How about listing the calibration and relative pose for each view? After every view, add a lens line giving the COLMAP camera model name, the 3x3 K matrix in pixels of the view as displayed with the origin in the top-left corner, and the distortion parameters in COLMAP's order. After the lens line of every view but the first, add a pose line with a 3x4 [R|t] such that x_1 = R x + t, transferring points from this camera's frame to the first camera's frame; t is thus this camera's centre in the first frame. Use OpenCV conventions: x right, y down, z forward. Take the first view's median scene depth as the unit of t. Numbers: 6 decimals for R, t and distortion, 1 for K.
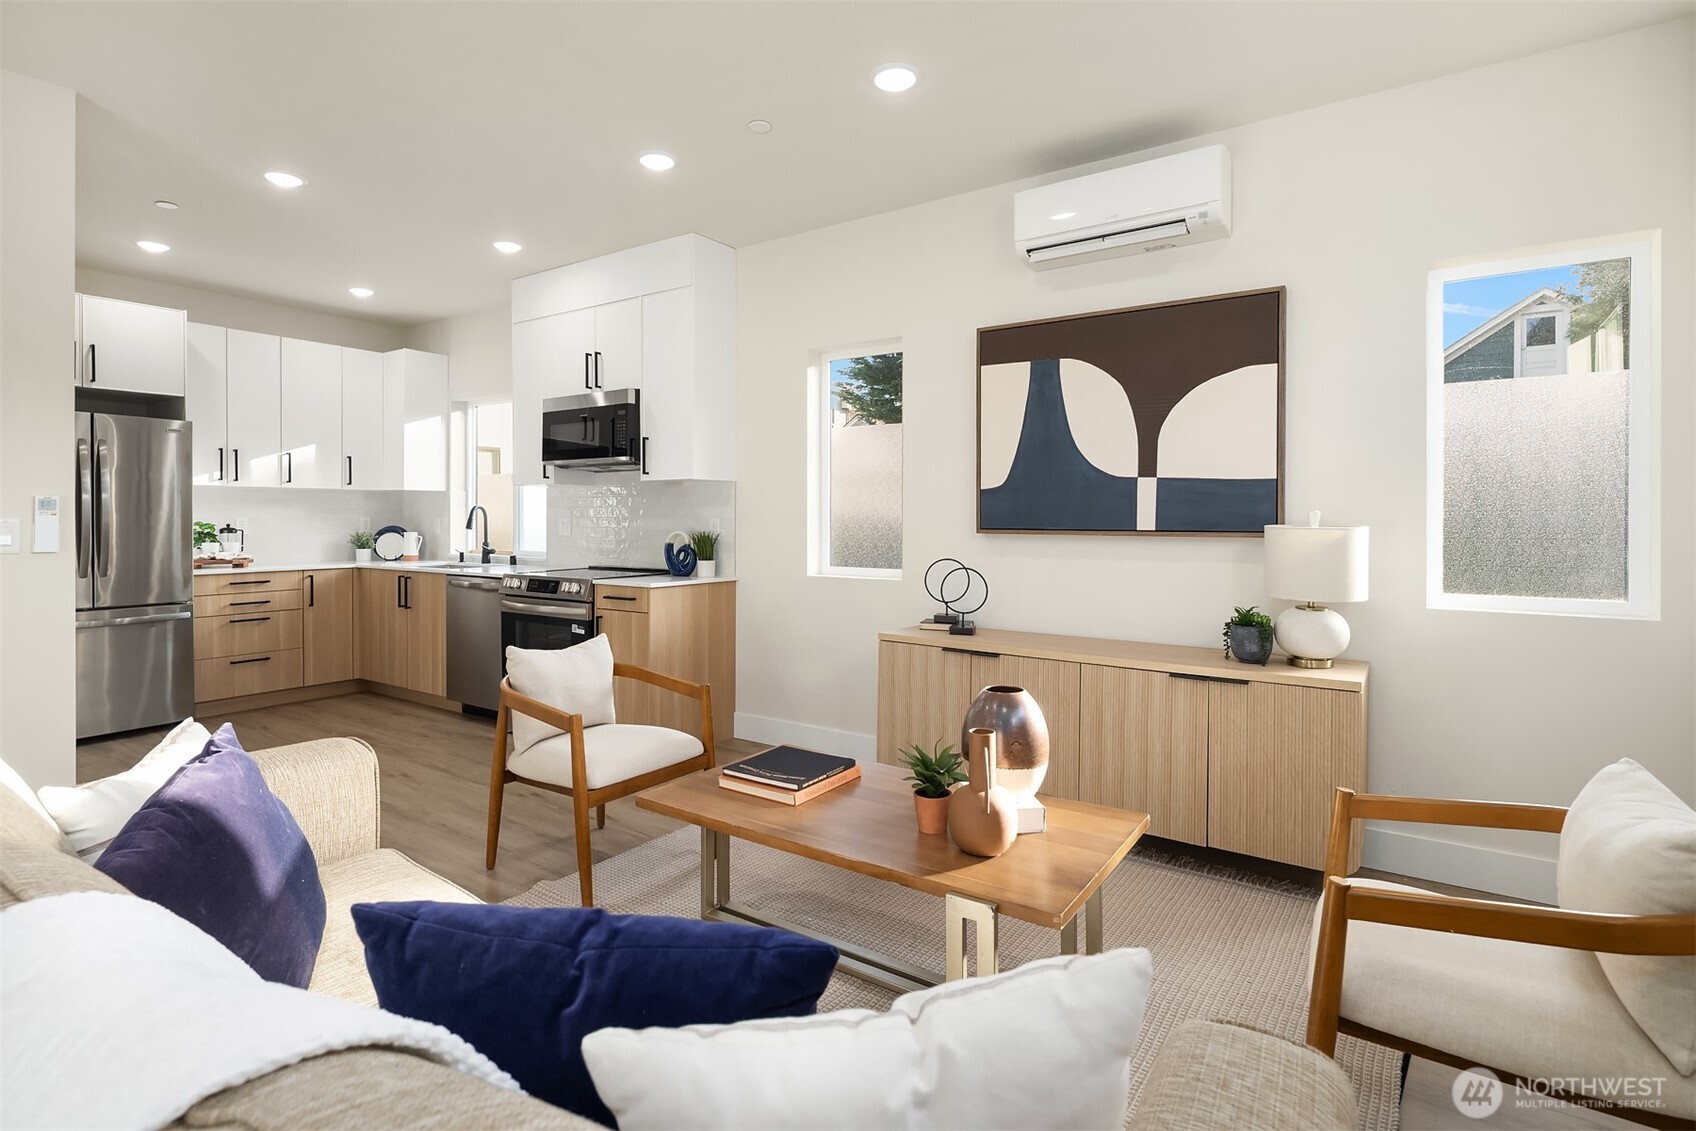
lens RADIAL K [[822.0, 0, 843.1], [0, 822.0, 530.0], [0, 0, 1]] dist [0.004125, -0.001876]
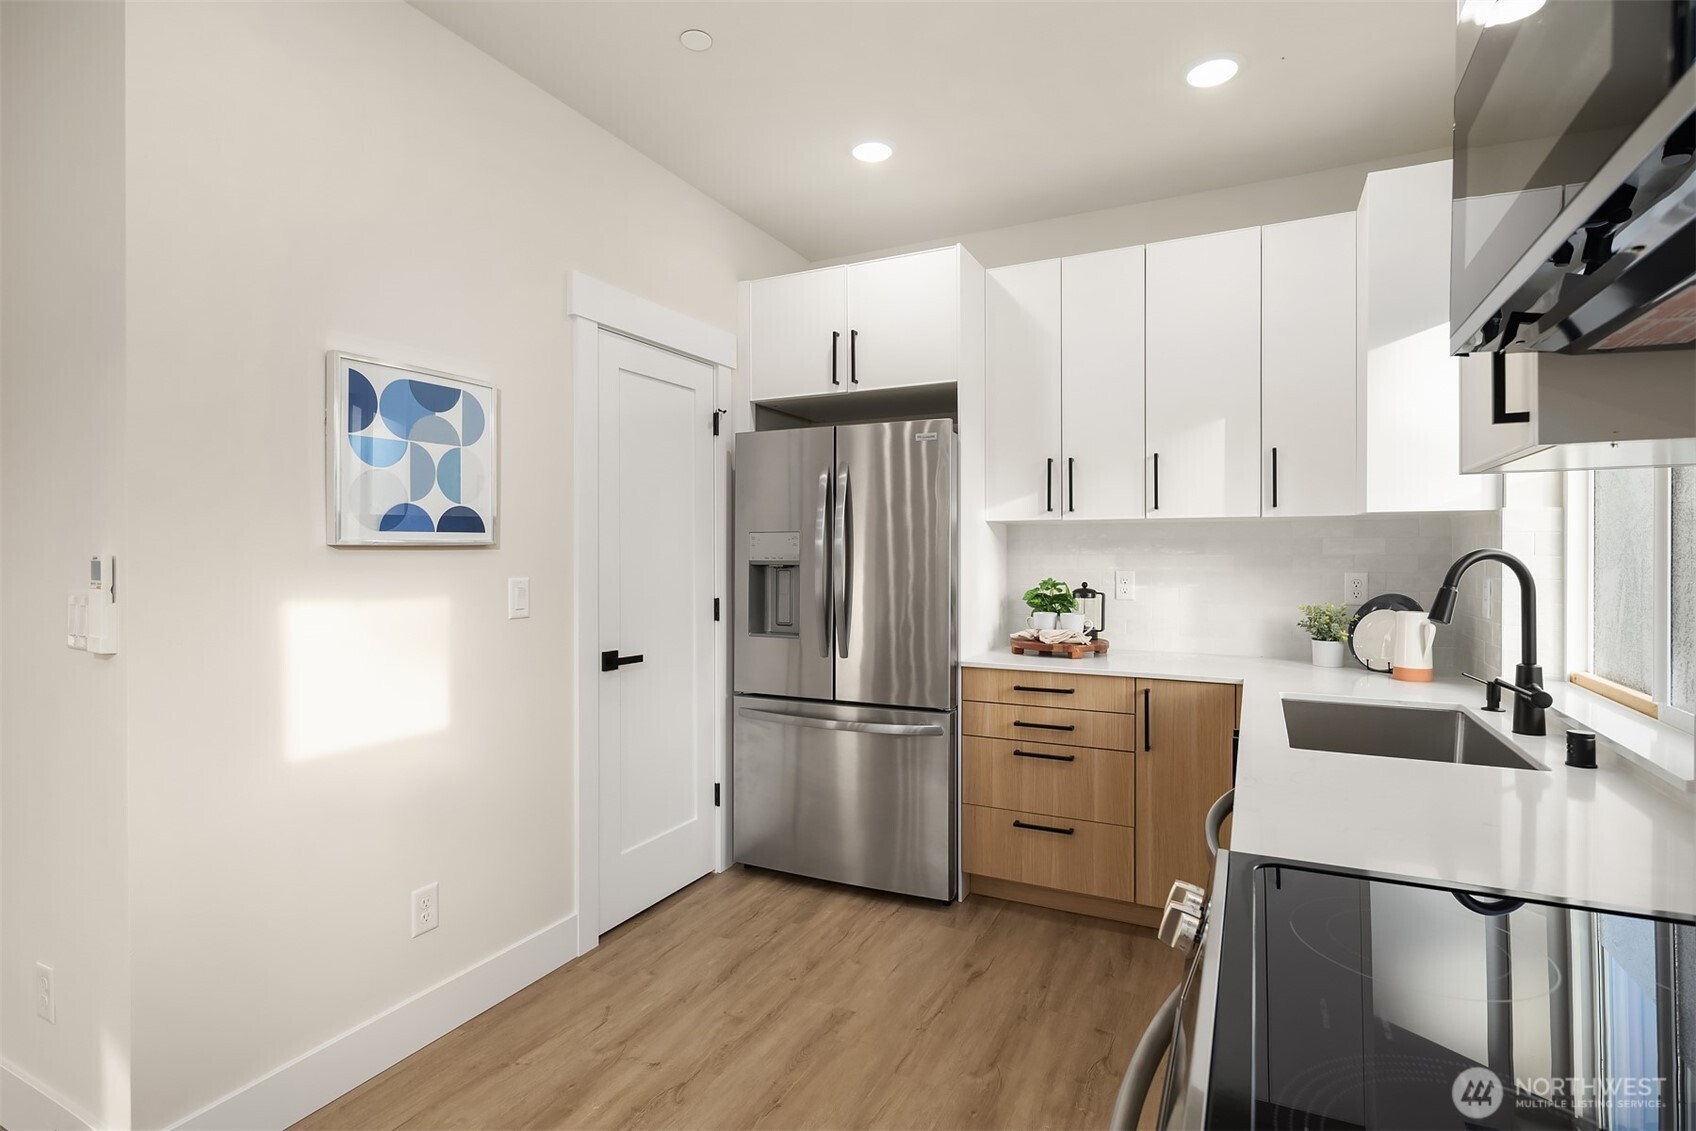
lens RADIAL K [[822.0, 0, 847.7], [0, 822.0, 551.1], [0, 0, 1]] dist [0.004125, -0.001876]
pose [[0.120581, -0.005436, -0.992689, -0.074991], [-0.015958, 0.999845, -0.007414, -0.010729], [0.992575, 0.016735, 0.120475, 0.341314]]
